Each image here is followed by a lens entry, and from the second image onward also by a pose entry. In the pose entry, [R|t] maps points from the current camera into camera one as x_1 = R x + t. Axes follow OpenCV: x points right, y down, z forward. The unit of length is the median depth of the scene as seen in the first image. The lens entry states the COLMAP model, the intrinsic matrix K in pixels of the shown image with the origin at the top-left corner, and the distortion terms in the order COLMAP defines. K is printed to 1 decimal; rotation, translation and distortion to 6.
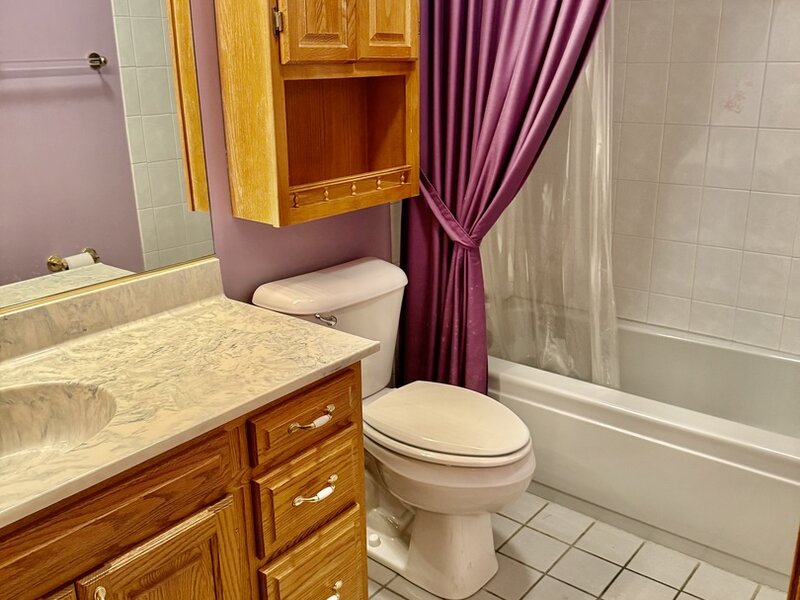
lens RADIAL K [[753.5, 0, 400.0], [0, 753.5, 300.0], [0, 0, 1]] dist [0.009056, -0.007628]
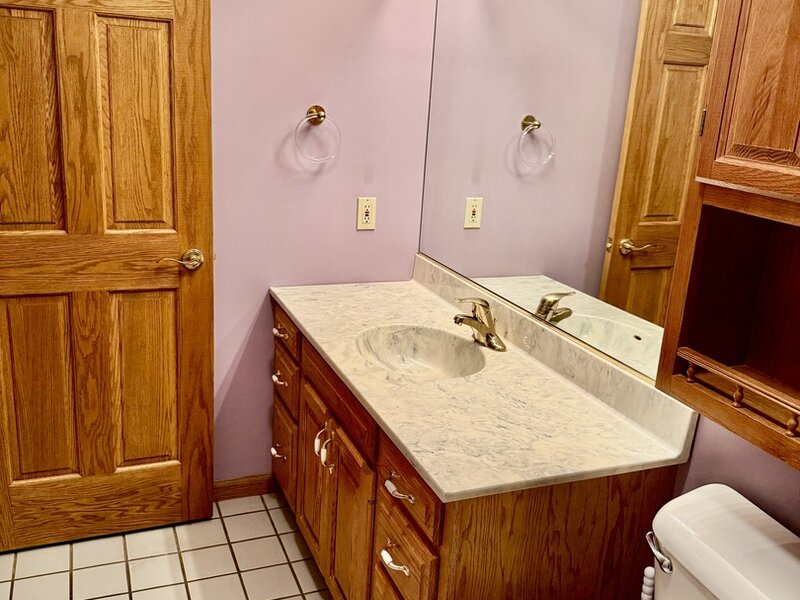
lens RADIAL K [[753.5, 0, 400.0], [0, 753.5, 300.0], [0, 0, 1]] dist [0.009056, -0.007628]
pose [[-0.483039, 0.226153, -0.845889, 0.632945], [-0.324687, 0.850931, 0.412911, -0.437744], [0.813174, 0.474101, -0.337604, 1.108887]]
